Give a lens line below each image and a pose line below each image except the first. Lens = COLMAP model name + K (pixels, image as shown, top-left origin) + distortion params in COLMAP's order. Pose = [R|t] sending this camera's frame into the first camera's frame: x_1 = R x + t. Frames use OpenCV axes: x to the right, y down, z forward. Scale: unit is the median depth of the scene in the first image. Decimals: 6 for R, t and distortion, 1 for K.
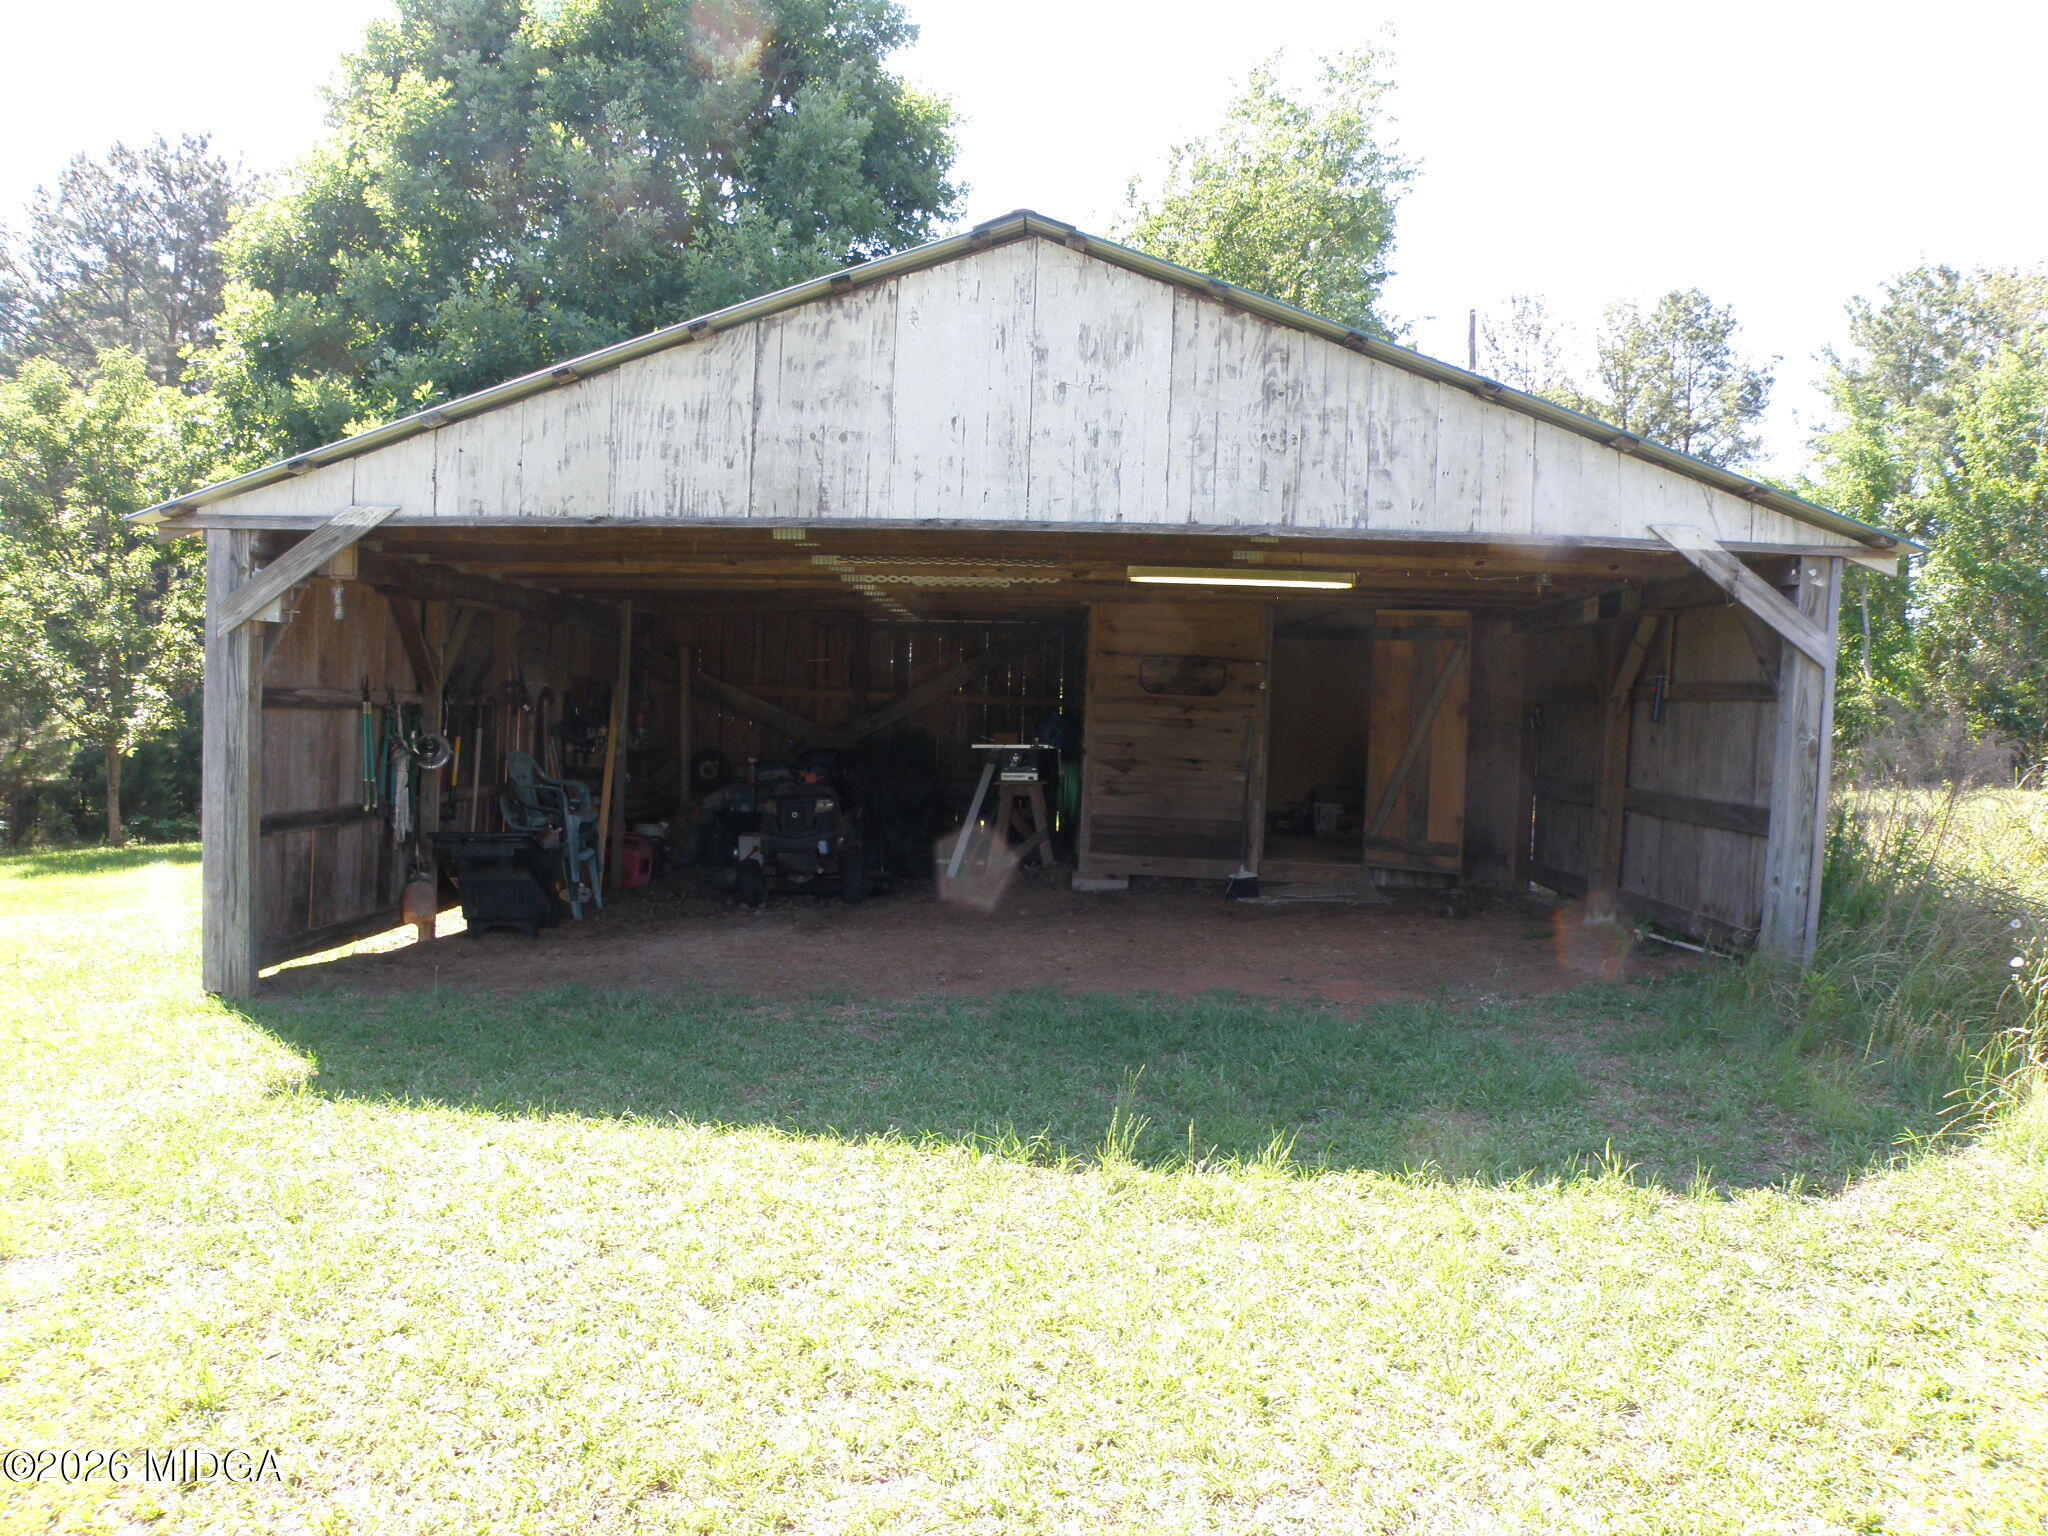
lens RADIAL K [[1570.8, 0, 1024.0], [0, 1570.8, 768.0], [0, 0, 1]] dist [-0.157734, 0.111941]
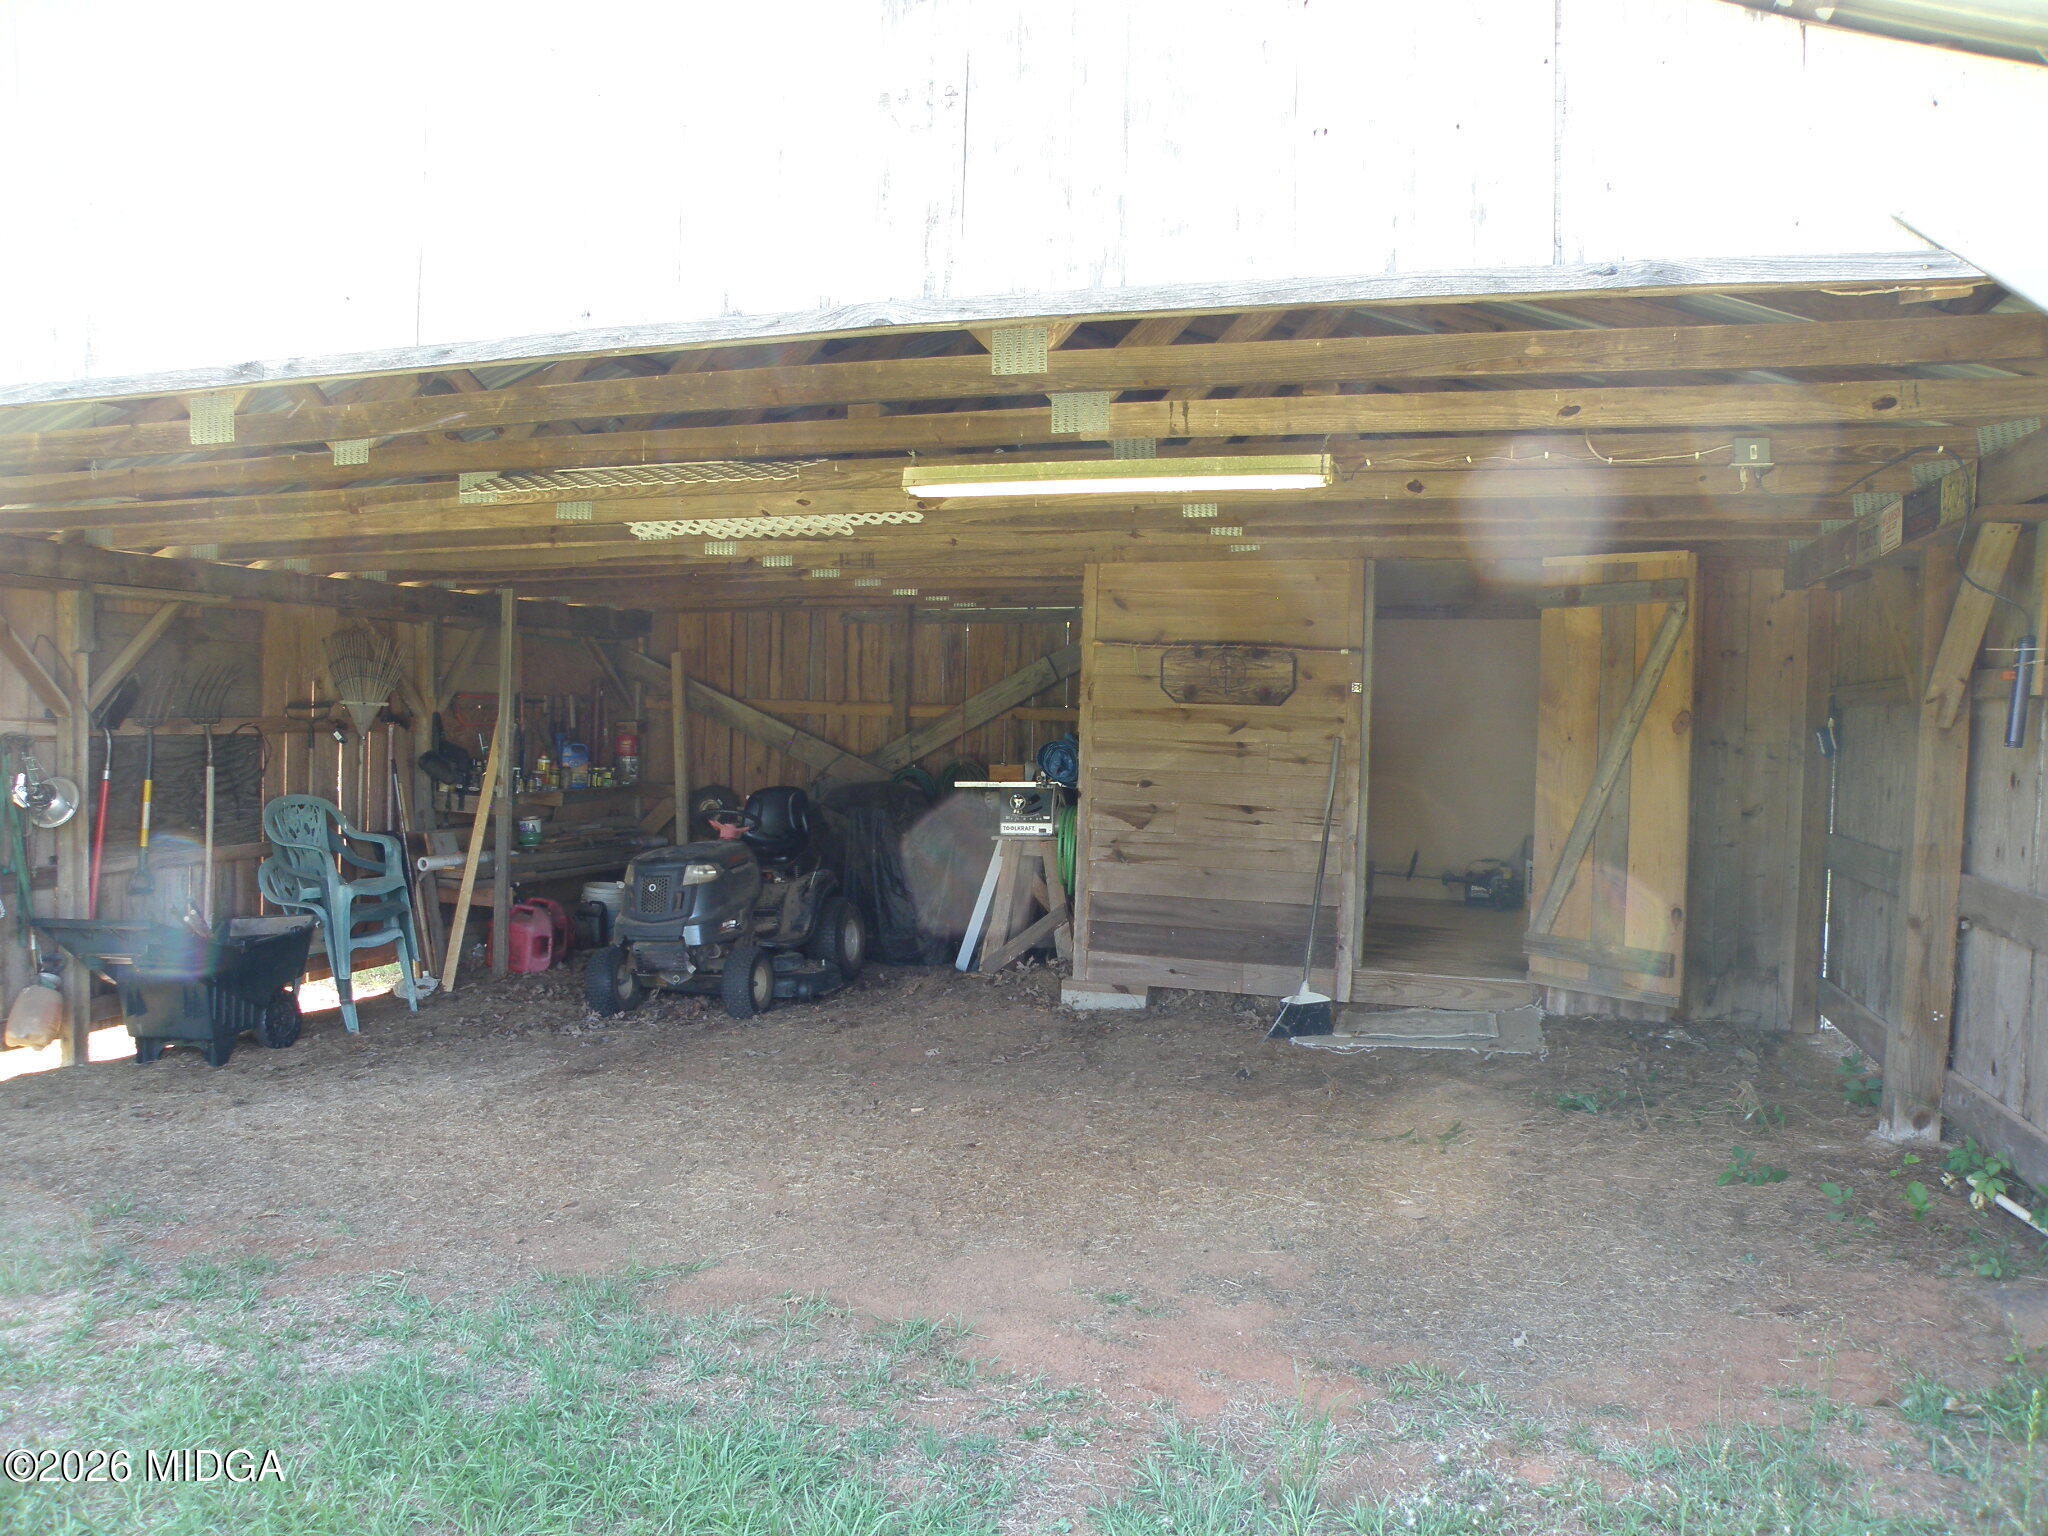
lens RADIAL K [[1570.8, 0, 1024.0], [0, 1570.8, 768.0], [0, 0, 1]] dist [-0.157734, 0.111941]
pose [[0.967477, -0.006346, -0.252878, 0.182384], [0.004228, 0.999951, -0.008919, -0.015839], [0.252922, 0.007560, 0.967457, 0.372553]]
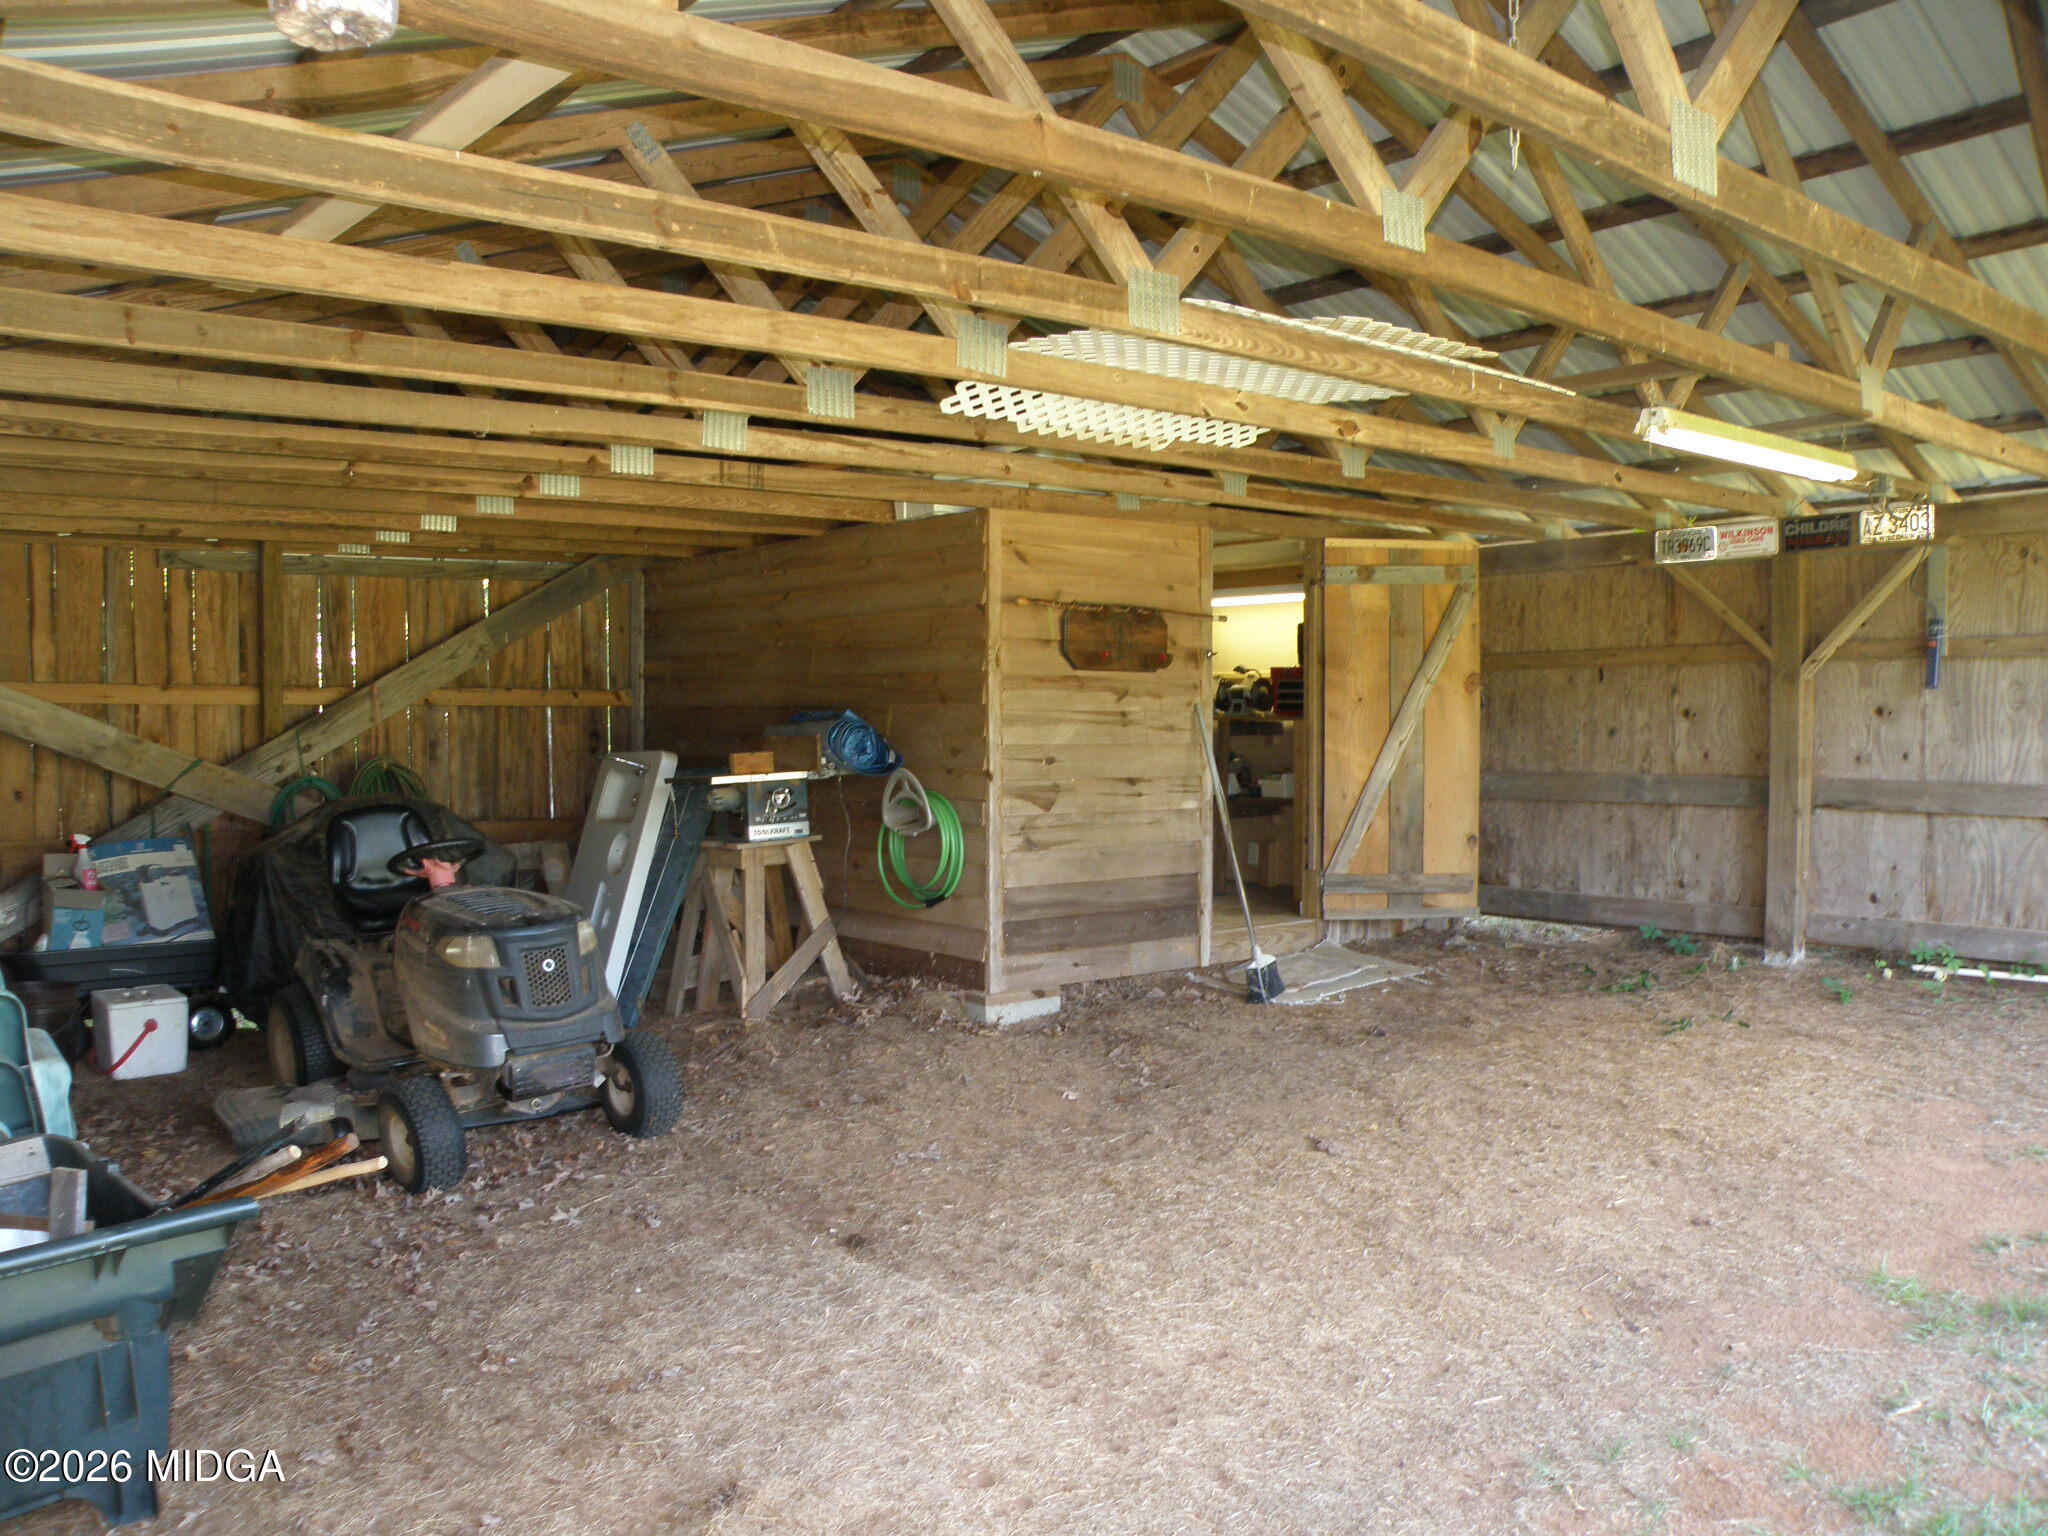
lens RADIAL K [[1570.8, 0, 1024.0], [0, 1570.8, 768.0], [0, 0, 1]] dist [-0.157734, 0.111941]
pose [[0.749825, -0.059816, 0.658927, -0.320801], [0.057627, 0.998025, 0.025022, -0.027119], [-0.659122, 0.019210, 0.751791, 0.582260]]
